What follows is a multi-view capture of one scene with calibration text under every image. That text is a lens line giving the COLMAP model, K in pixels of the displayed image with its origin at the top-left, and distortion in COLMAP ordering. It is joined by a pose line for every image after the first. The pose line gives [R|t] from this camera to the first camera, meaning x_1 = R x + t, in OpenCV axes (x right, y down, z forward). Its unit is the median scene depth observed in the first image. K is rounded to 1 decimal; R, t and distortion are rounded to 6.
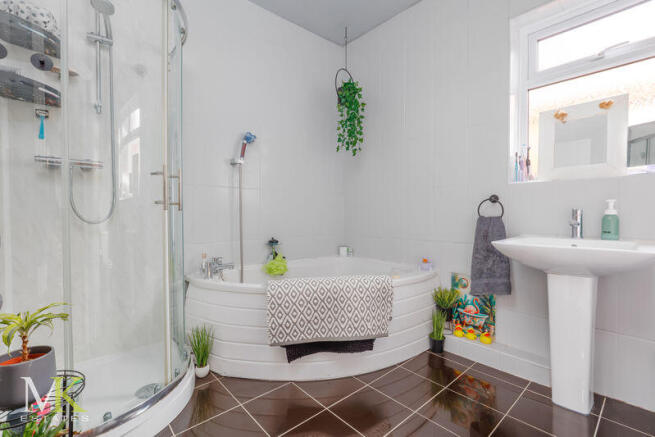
lens RADIAL K [[301.5, 0, 330.1], [0, 301.5, 218.5], [0, 0, 1]] dist [-0.003127, 0.000241]
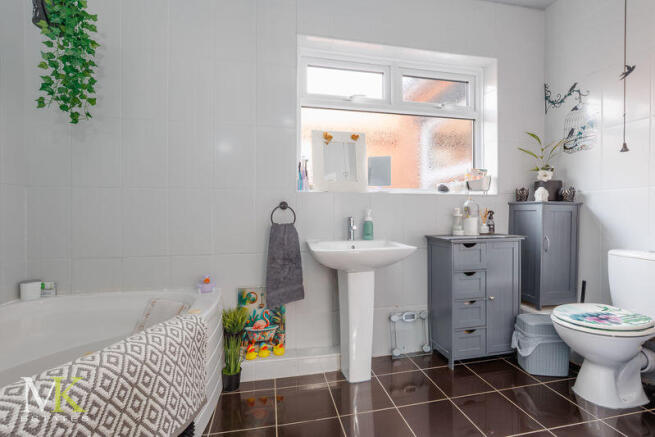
lens RADIAL K [[301.5, 0, 329.1], [0, 301.5, 216.6], [0, 0, 1]] dist [-0.003127, 0.000241]
pose [[0.499304, -0.004624, 0.866414, -0.232886], [0.015546, 0.999873, -0.003623, -0.022417], [-0.866287, 0.015278, 0.499313, 0.363727]]
